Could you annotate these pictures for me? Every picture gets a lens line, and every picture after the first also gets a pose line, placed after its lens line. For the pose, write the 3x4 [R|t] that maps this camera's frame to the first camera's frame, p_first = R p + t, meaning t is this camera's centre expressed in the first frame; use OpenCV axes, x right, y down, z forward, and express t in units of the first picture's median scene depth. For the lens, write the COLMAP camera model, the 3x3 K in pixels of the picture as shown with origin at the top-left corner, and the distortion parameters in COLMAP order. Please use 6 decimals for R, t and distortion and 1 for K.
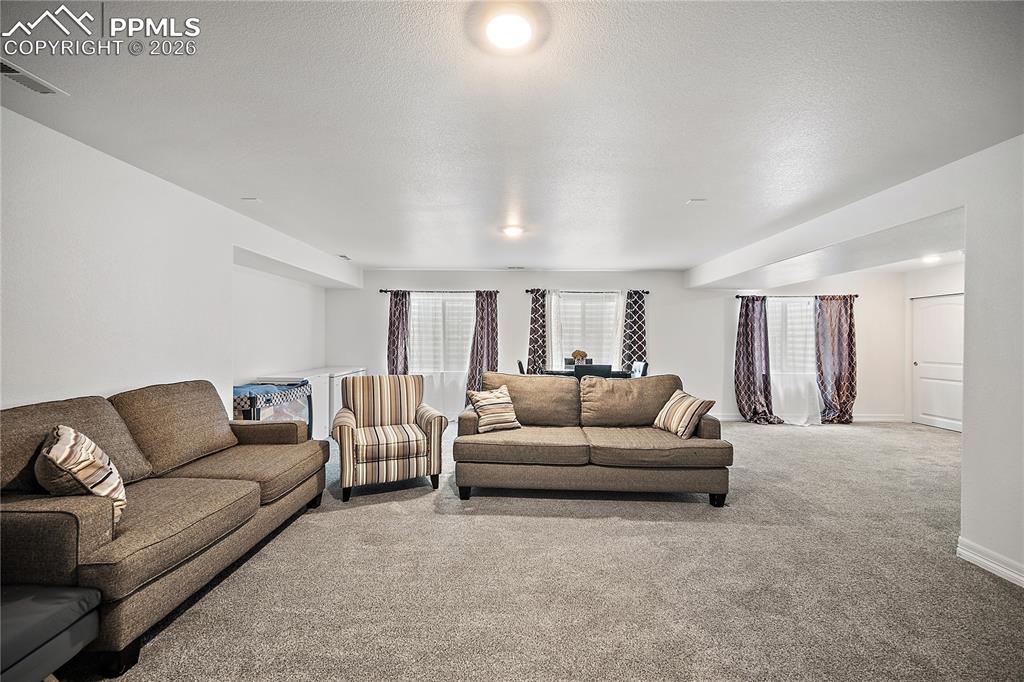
lens RADIAL K [[401.8, 0, 512.0], [0, 401.8, 341.0], [0, 0, 1]] dist [-0.000740, -0.000090]
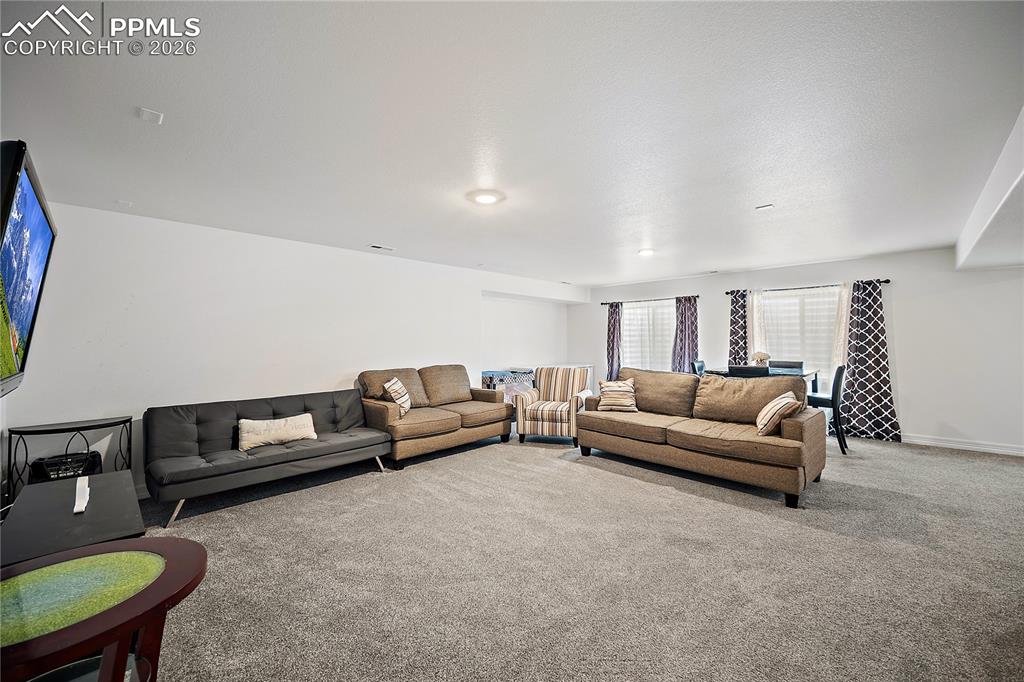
lens RADIAL K [[406.7, 0, 517.8], [0, 406.7, 339.6], [0, 0, 1]] dist [-0.001438, -0.000102]
pose [[0.725307, -0.013536, -0.688292, 0.667300], [0.006397, 0.999896, -0.012923, 0.004032], [0.688396, 0.004970, 0.725318, -0.186812]]
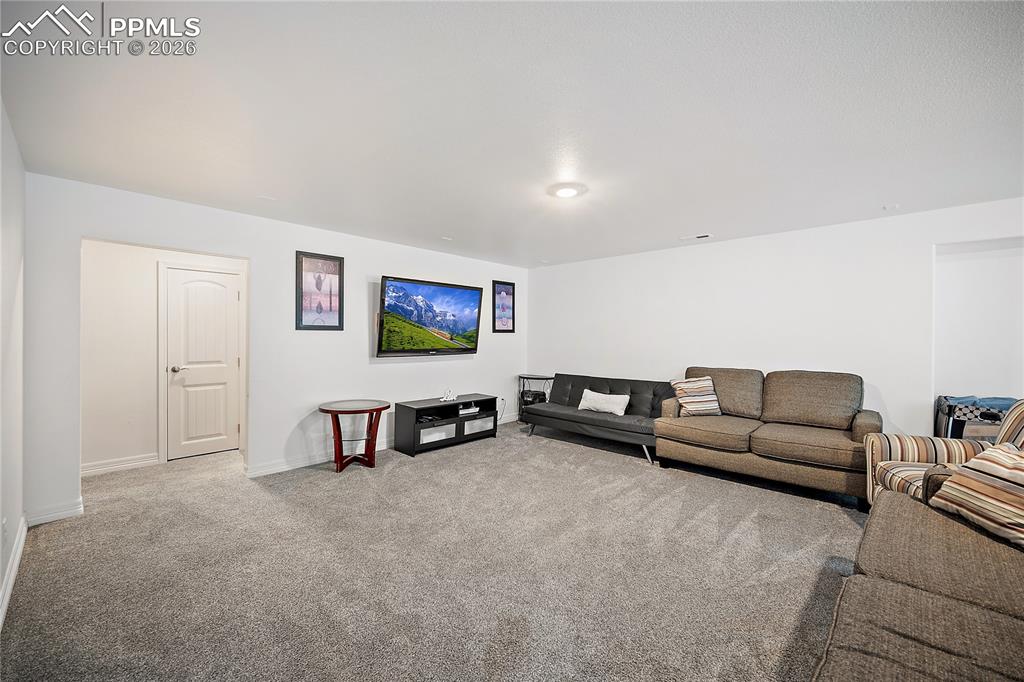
lens RADIAL K [[401.8, 0, 512.0], [0, 401.8, 341.0], [0, 0, 1]] dist [-0.000740, -0.000090]
pose [[-0.673669, -0.000952, -0.739032, 0.736486], [-0.013456, 0.999849, 0.010979, -0.002241], [0.738910, 0.017341, -0.673581, 0.931209]]
